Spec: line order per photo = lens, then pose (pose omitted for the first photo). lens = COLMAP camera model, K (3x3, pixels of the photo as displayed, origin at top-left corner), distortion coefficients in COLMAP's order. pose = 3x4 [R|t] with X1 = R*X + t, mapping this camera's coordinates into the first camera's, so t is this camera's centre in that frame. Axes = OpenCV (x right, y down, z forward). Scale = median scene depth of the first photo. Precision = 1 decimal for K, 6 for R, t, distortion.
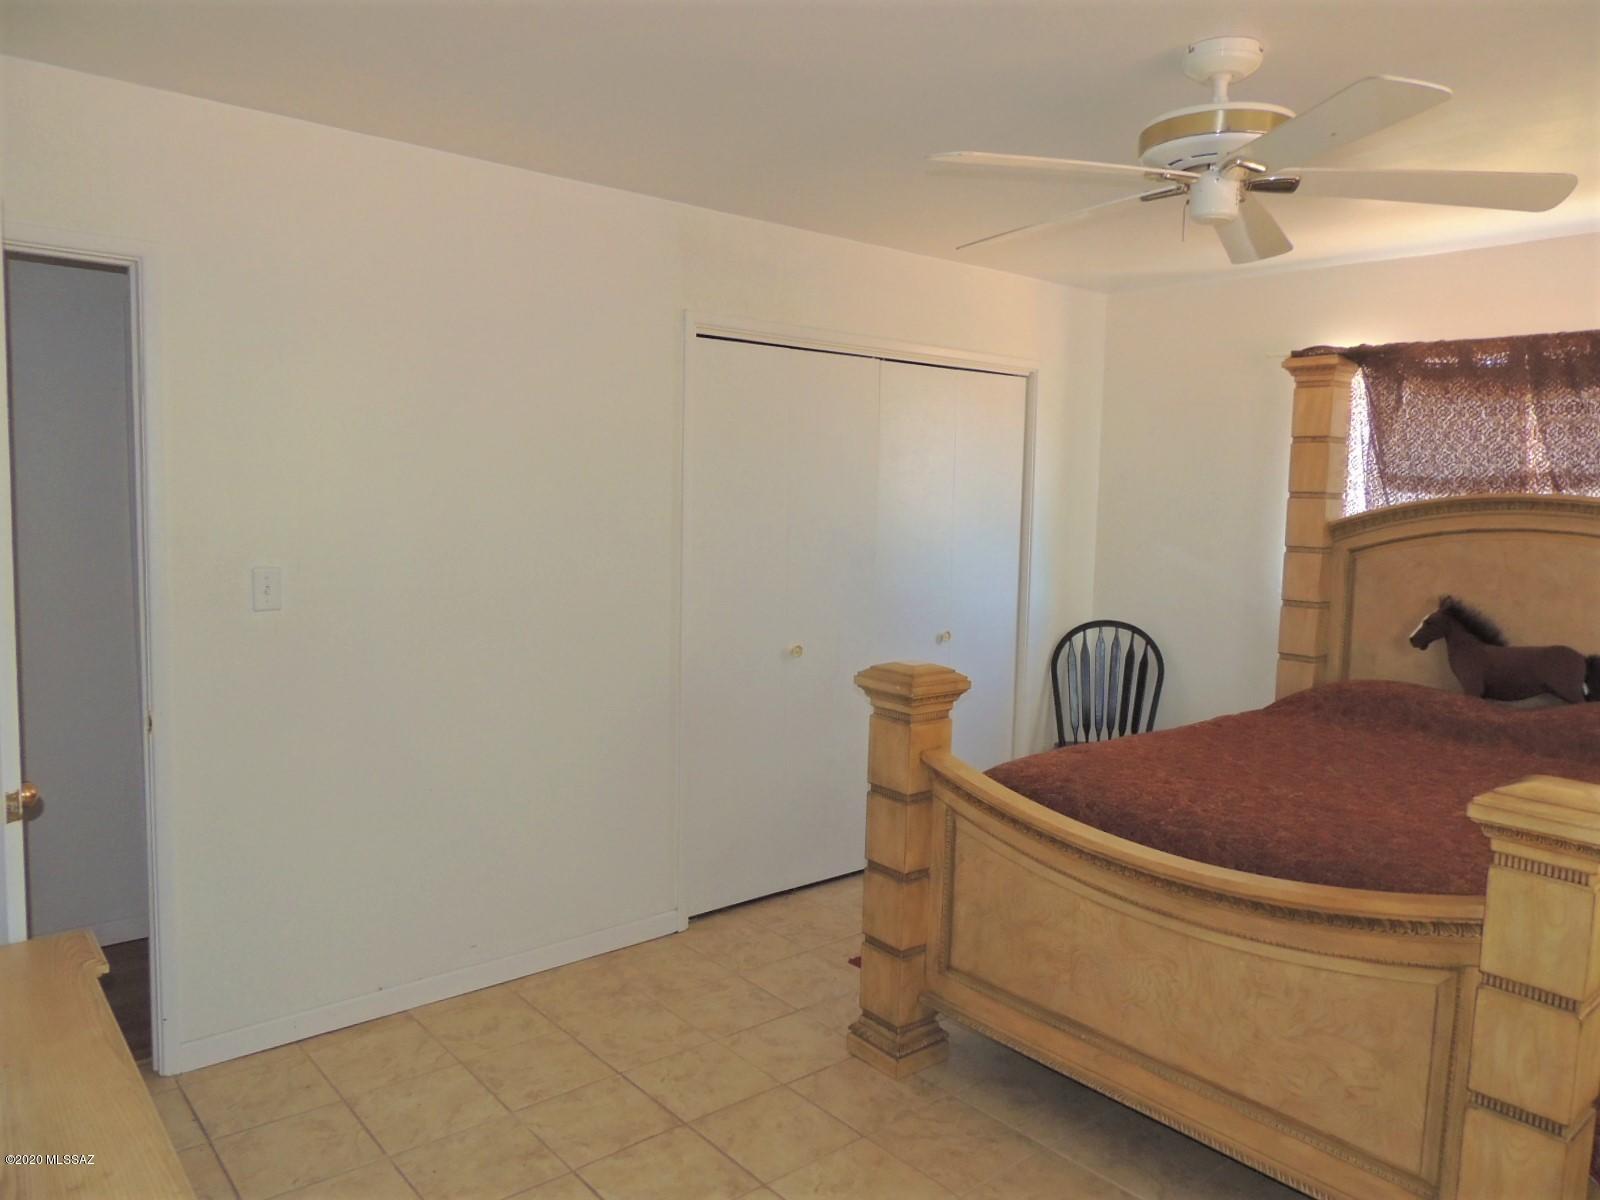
lens RADIAL K [[1134.4, 0, 803.1], [0, 1134.4, 594.6], [0, 0, 1]] dist [-0.023906, -0.000645]
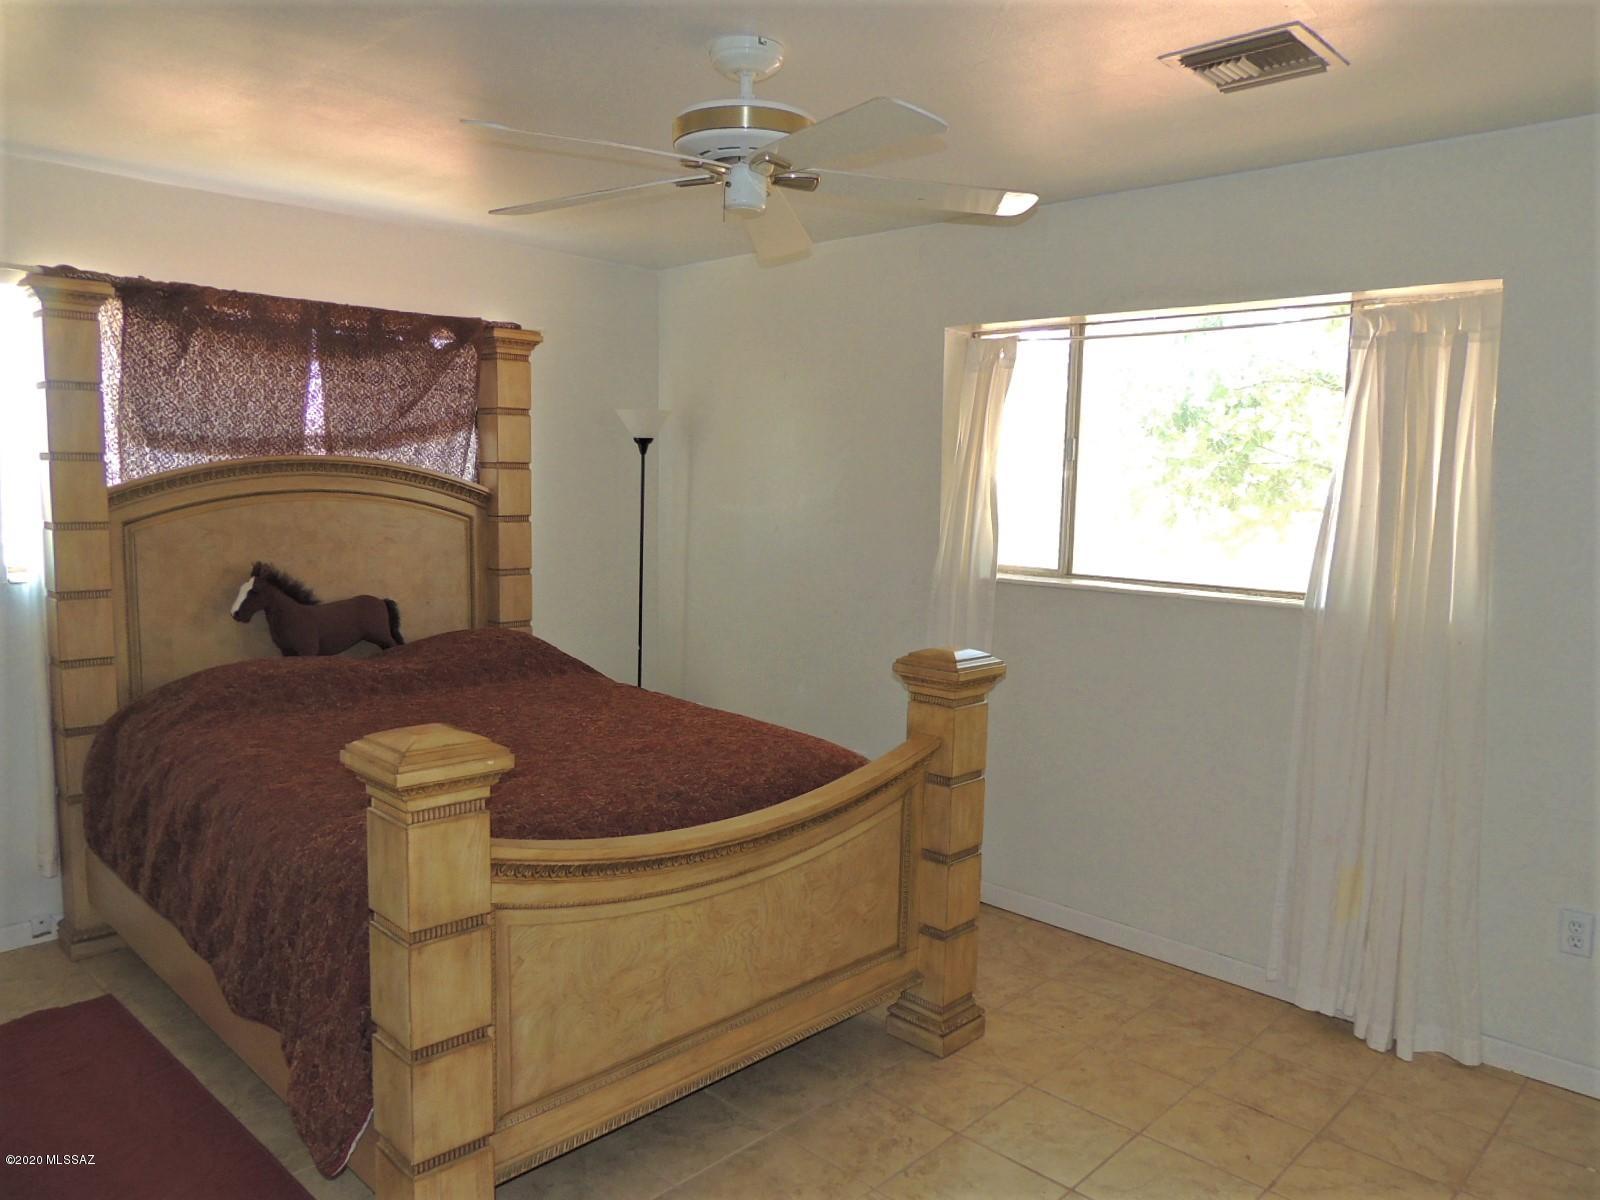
lens RADIAL K [[1134.4, 0, 803.2], [0, 1134.4, 603.8], [0, 0, 1]] dist [-0.023906, -0.000645]
pose [[-0.099079, -0.134190, 0.985990, -0.442164], [0.072737, 0.987238, 0.141669, -0.069482], [-0.992418, 0.085754, -0.088054, 0.654804]]
